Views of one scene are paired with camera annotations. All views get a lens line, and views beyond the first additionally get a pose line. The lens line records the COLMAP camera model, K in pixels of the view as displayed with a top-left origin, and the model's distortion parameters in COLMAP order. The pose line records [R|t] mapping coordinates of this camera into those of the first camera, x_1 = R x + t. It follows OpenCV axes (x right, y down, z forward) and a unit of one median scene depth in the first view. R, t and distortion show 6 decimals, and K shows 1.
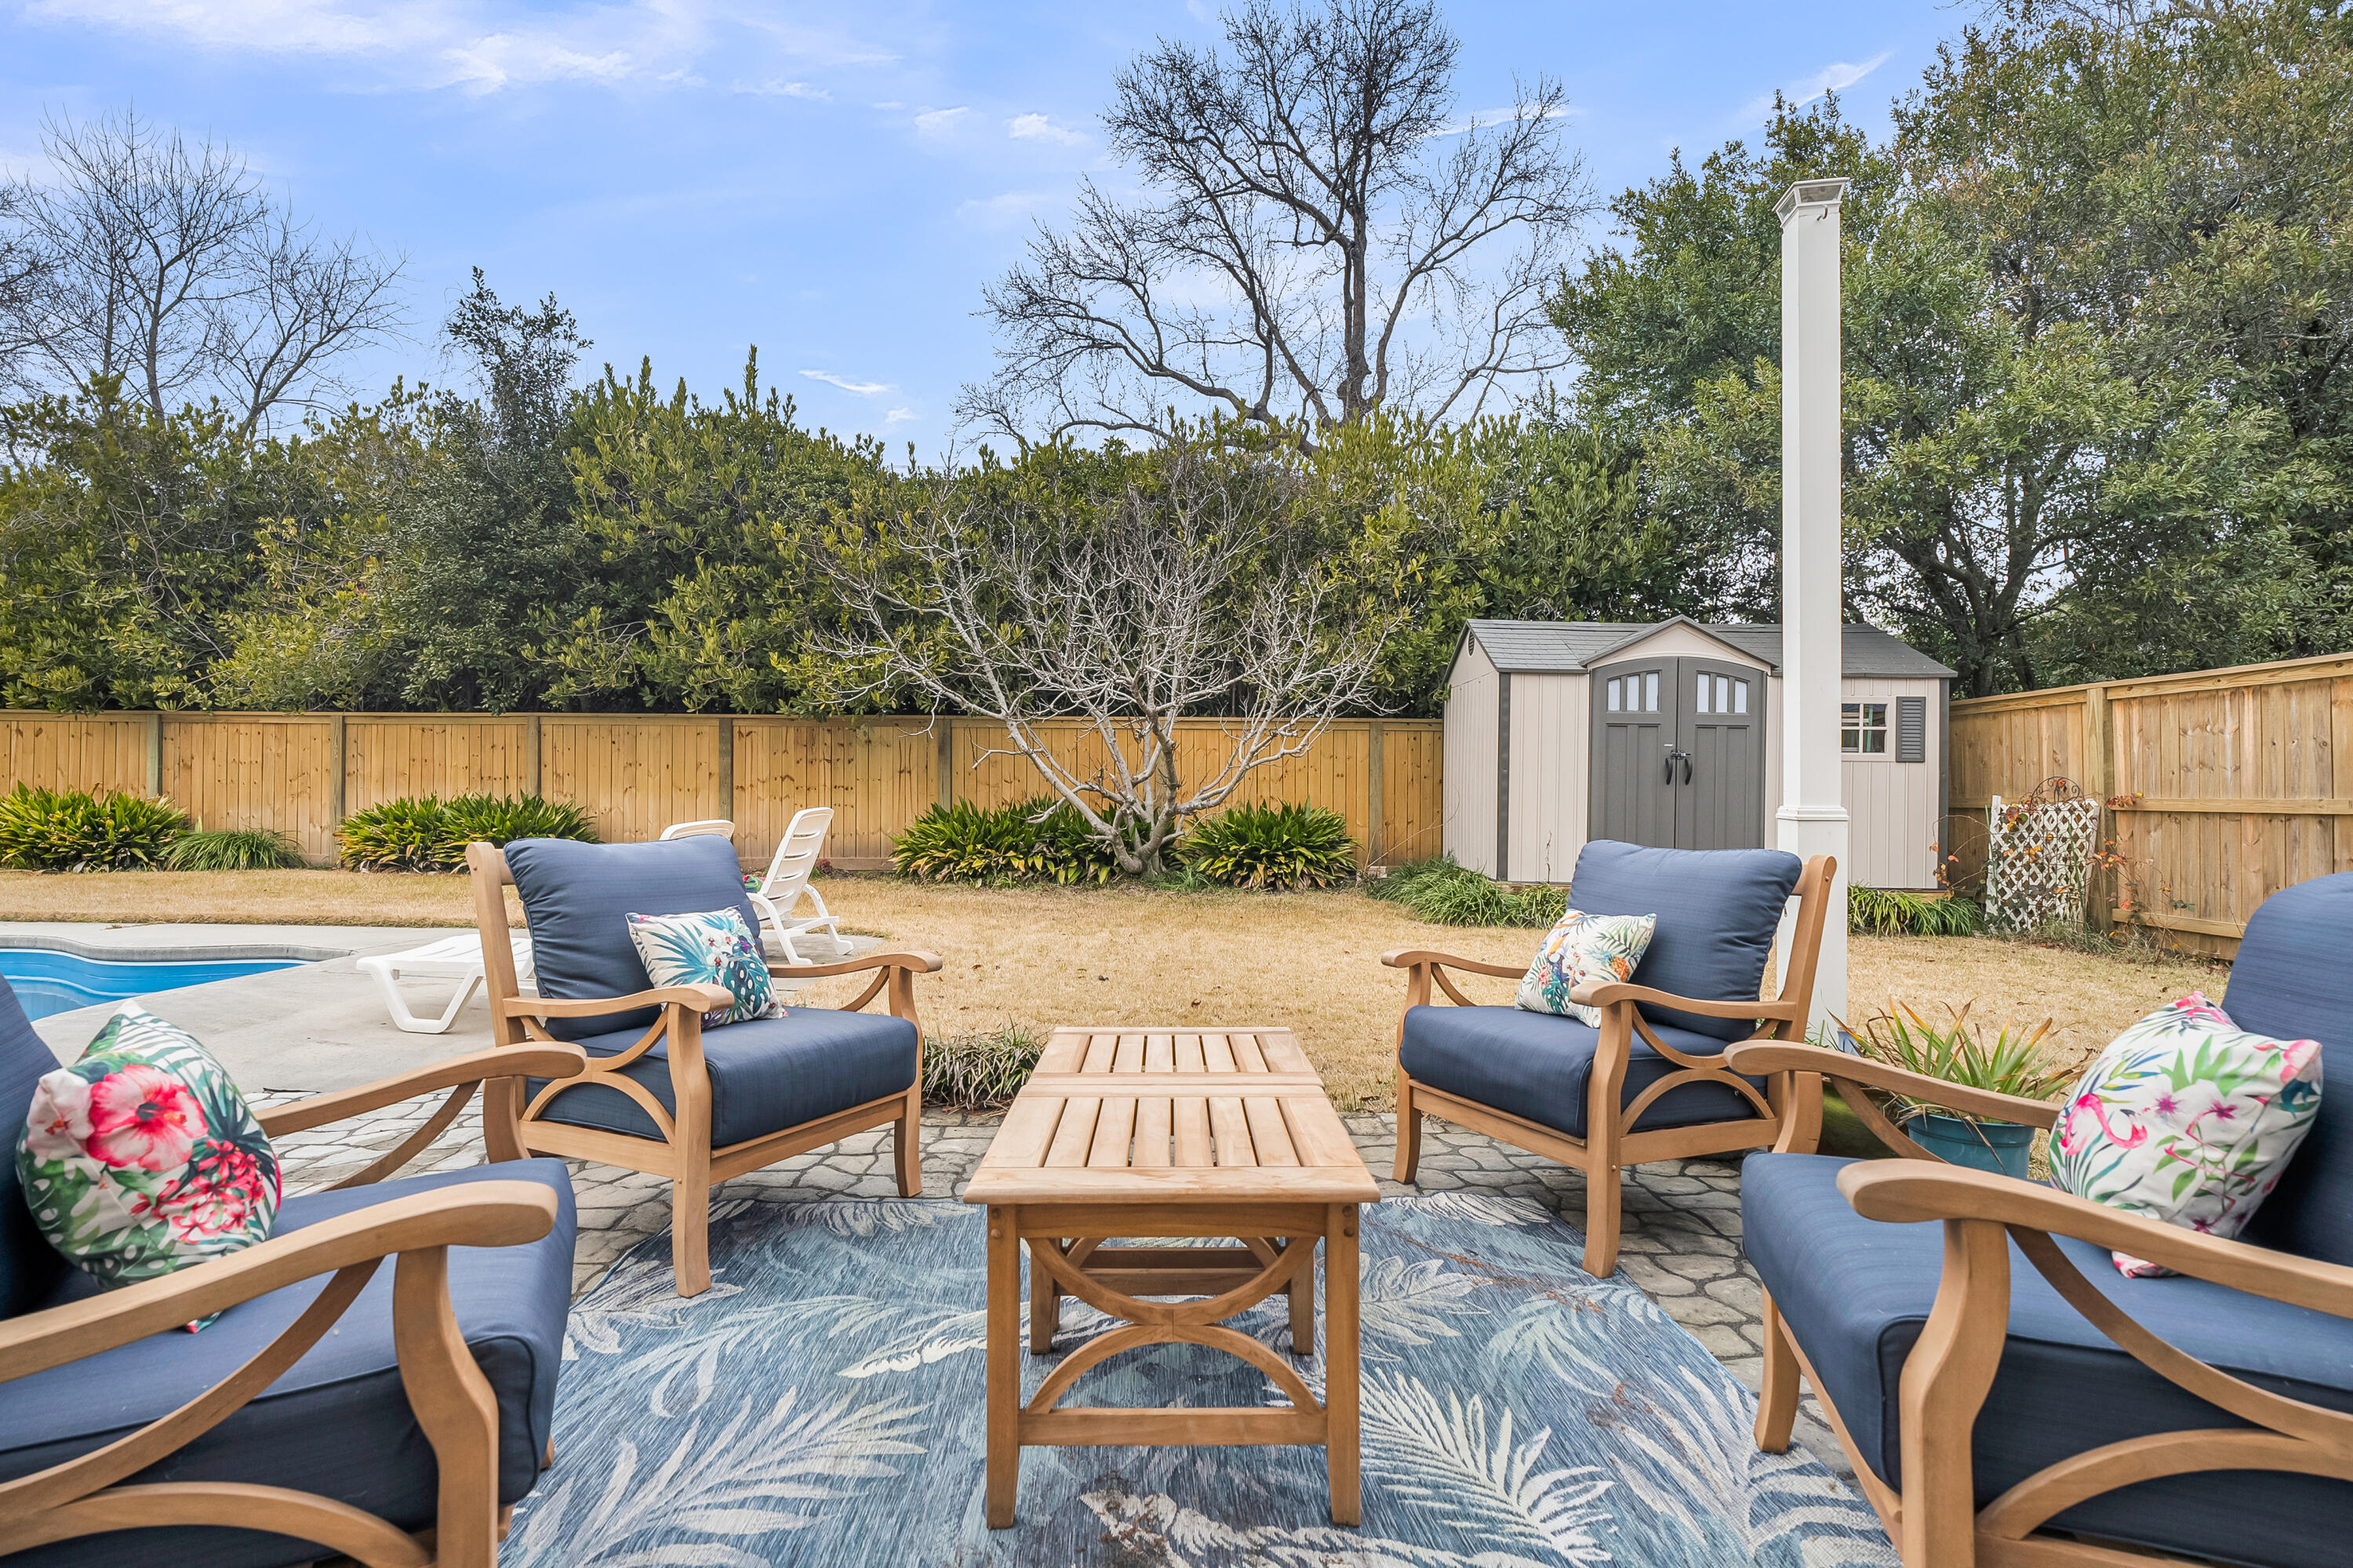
lens RADIAL K [[1072.3, 0, 1176.5], [0, 1072.3, 784.0], [0, 0, 1]] dist [-0.000465, 0.000168]
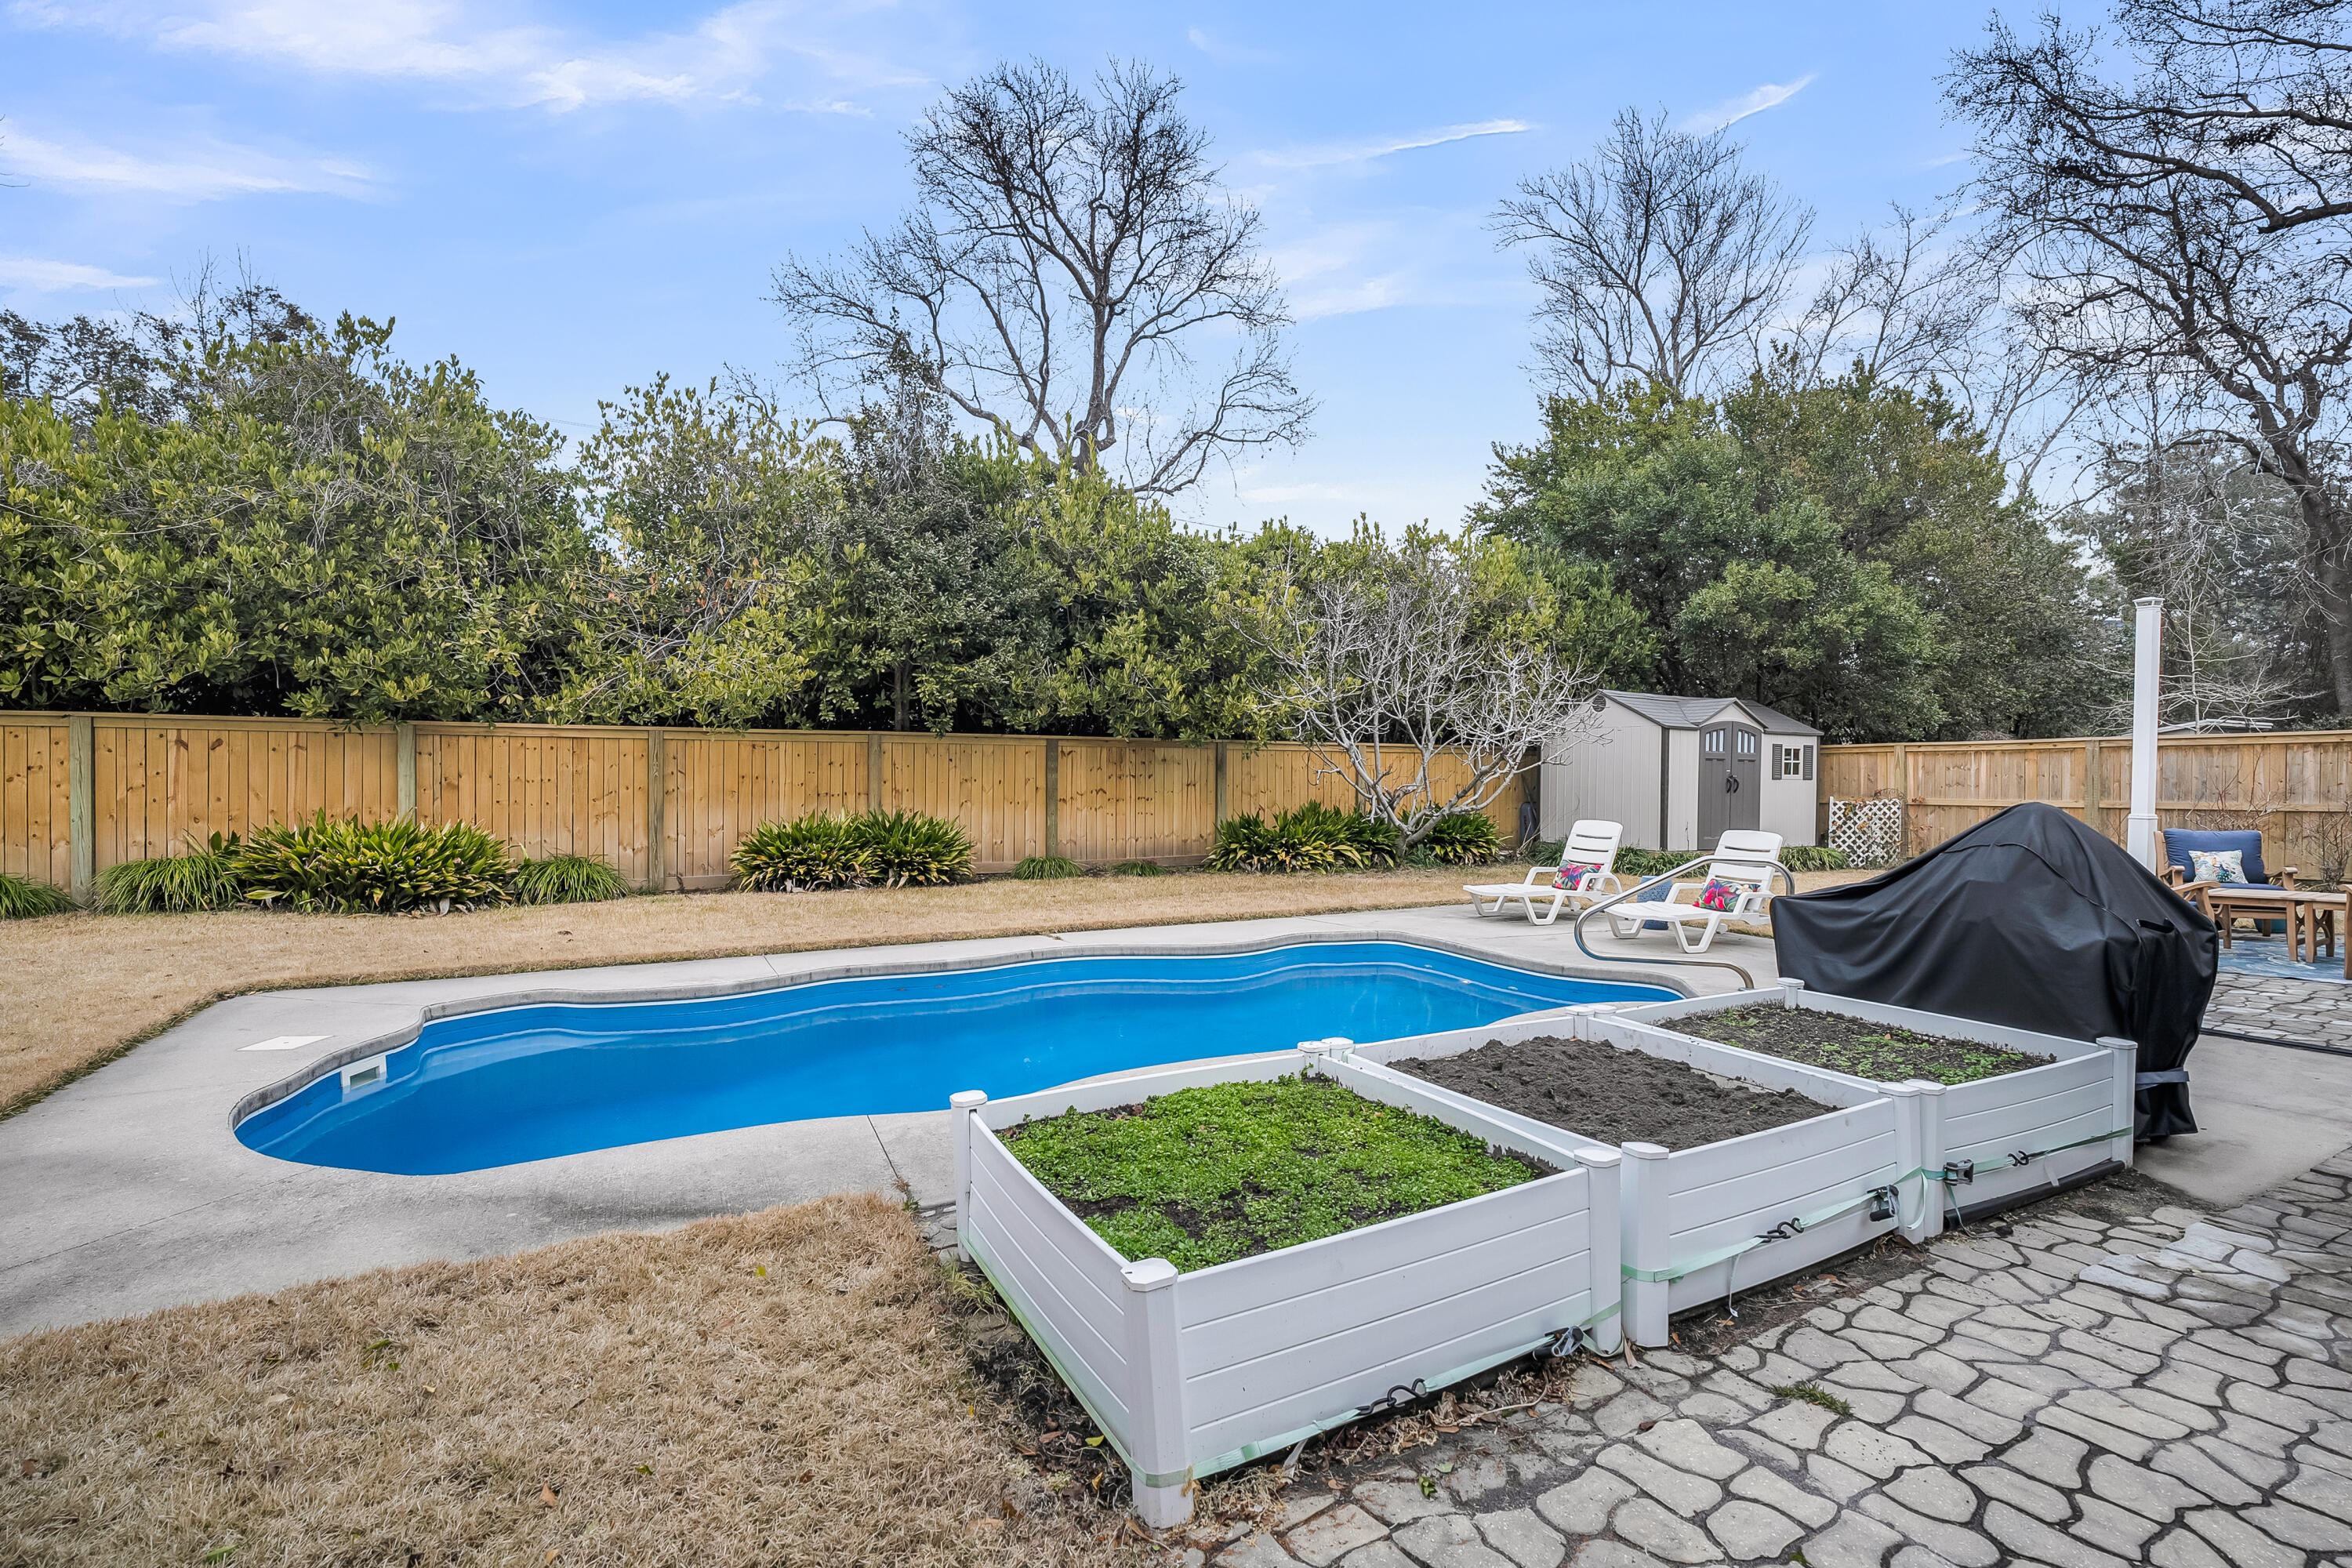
lens RADIAL K [[1071.8, 0, 1176.0], [0, 1071.8, 784.0], [0, 0, 1]] dist [-0.000465, 0.000168]
pose [[0.862052, -0.007627, 0.506763, -1.206021], [0.002336, 0.999936, 0.011076, -0.036718], [-0.506815, -0.008364, 0.862014, -0.055233]]
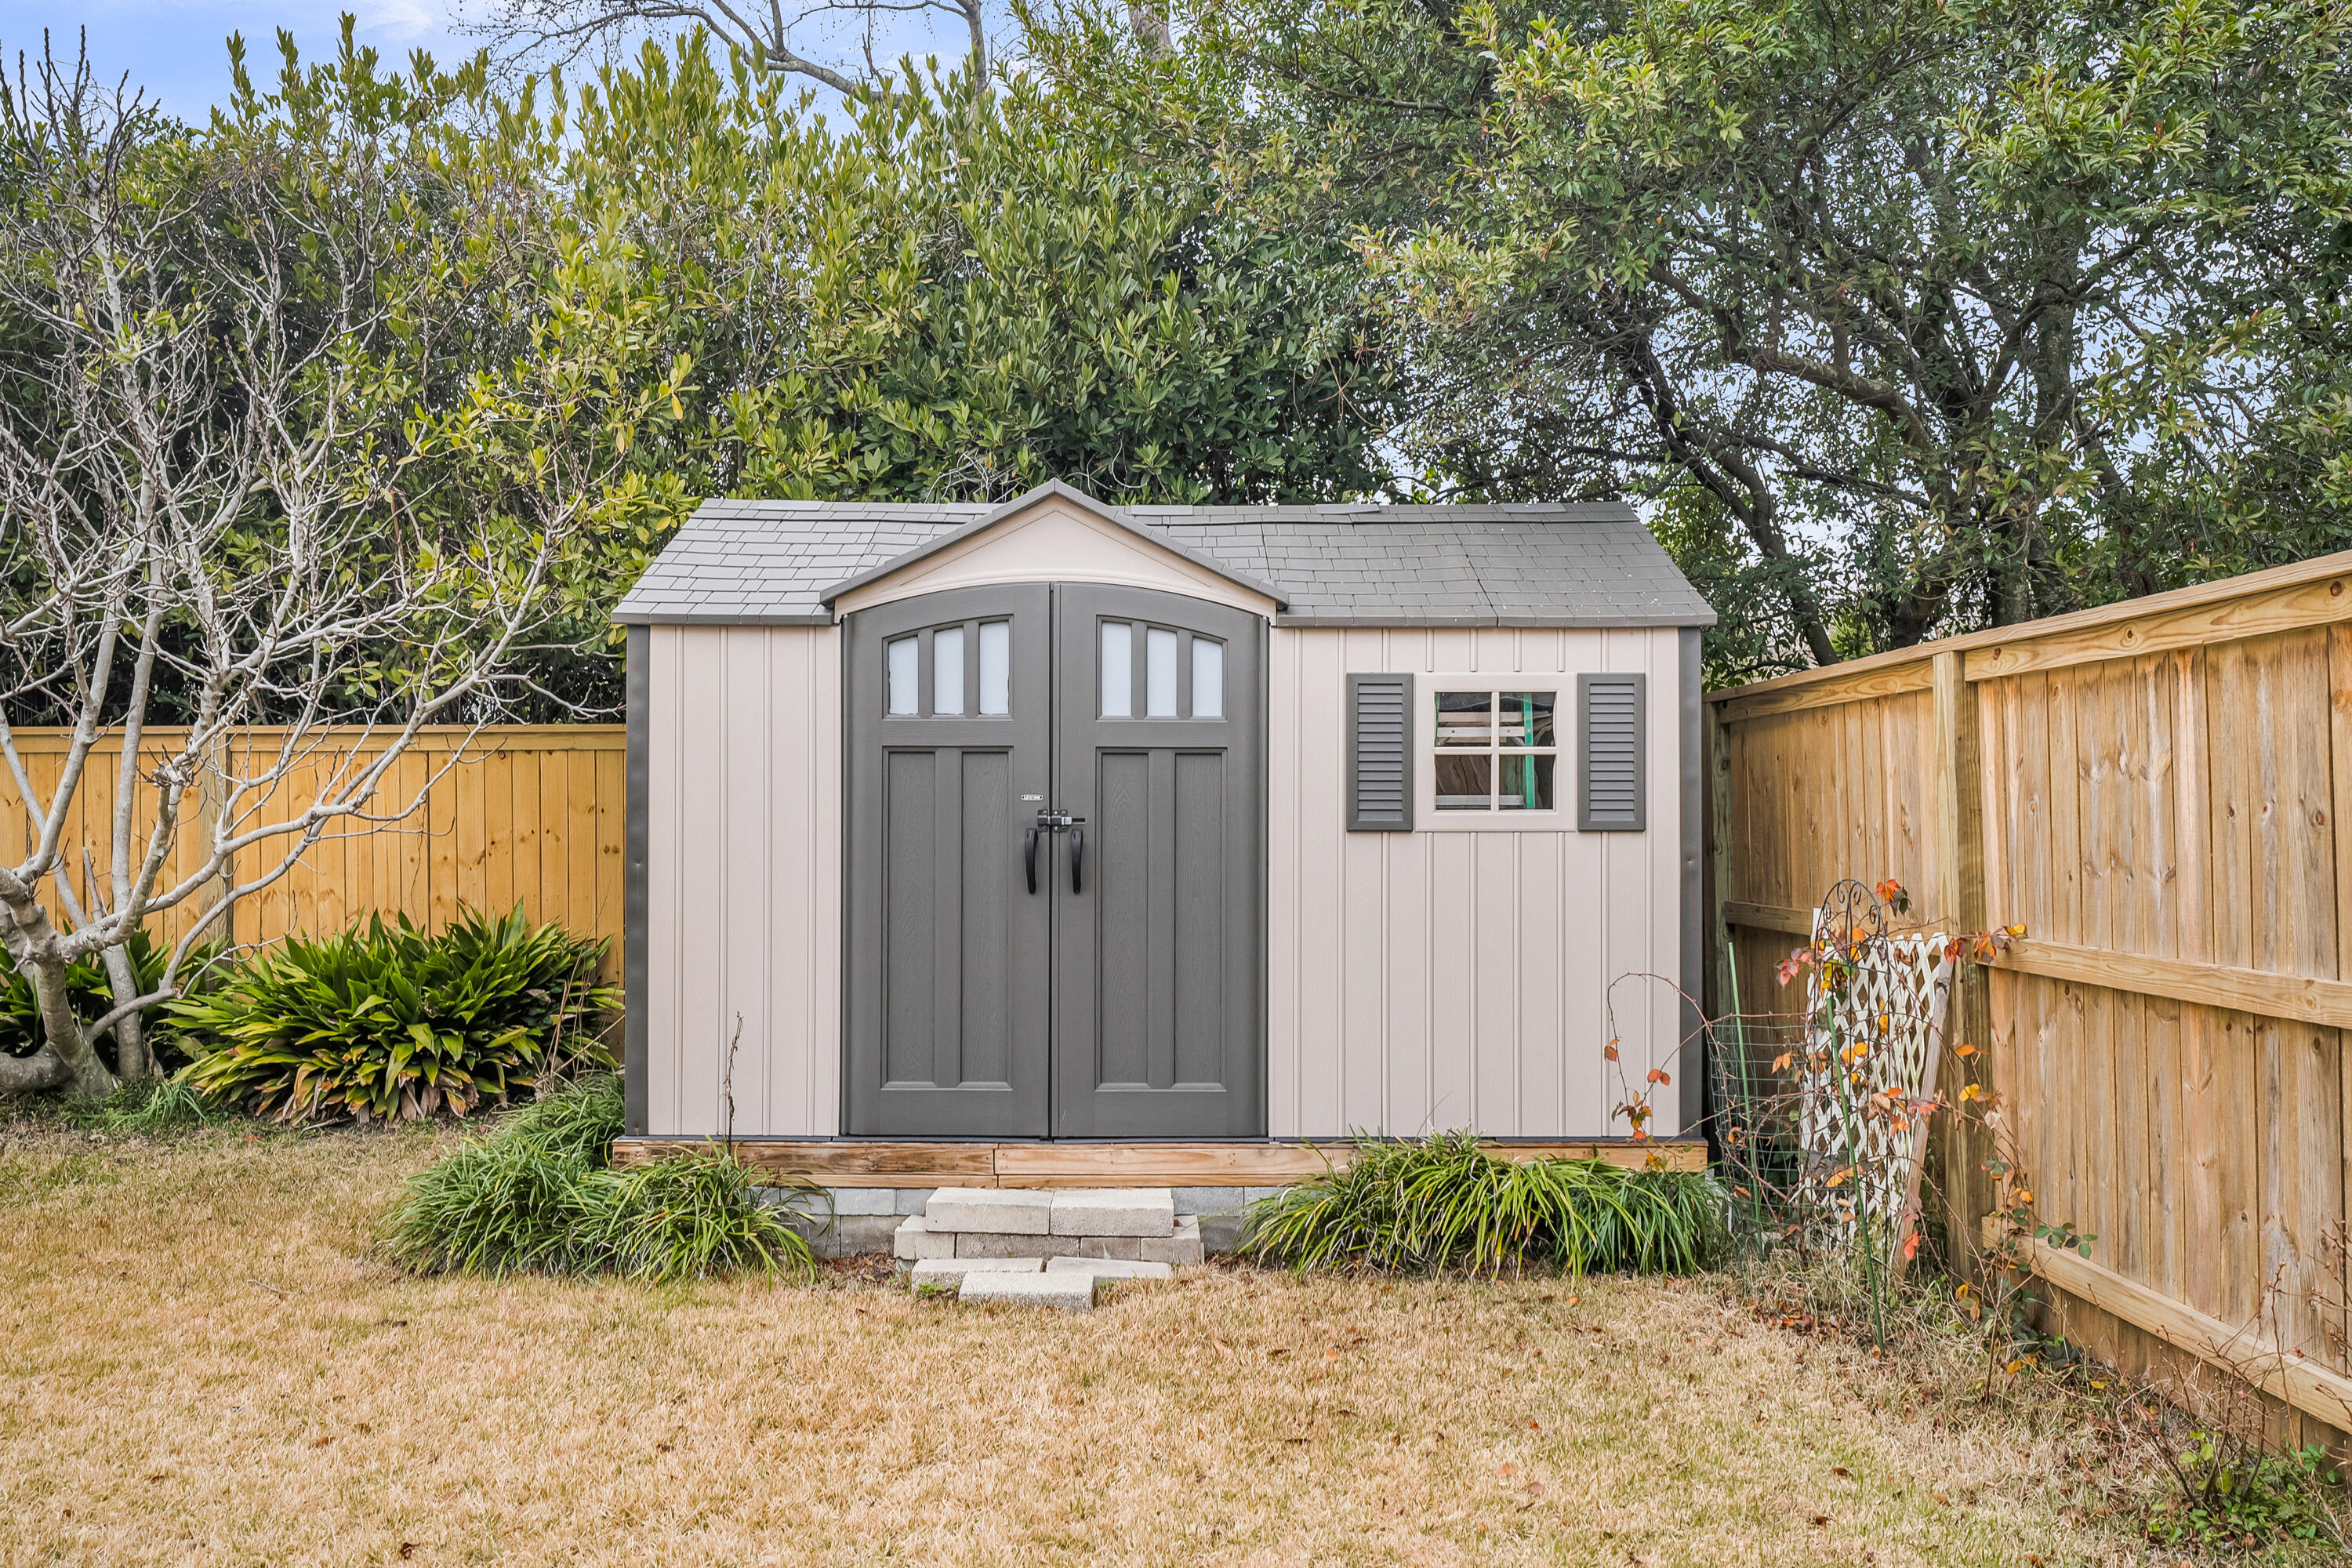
lens RADIAL K [[1794.4, 0, 1176.0], [0, 1794.4, 784.0], [0, 0, 1]] dist [-0.003791, -0.001613]
pose [[0.999702, -0.011689, 0.021429, 0.497433], [0.011915, 0.999875, -0.010413, -0.033459], [-0.021304, 0.010665, 0.999716, 0.311955]]
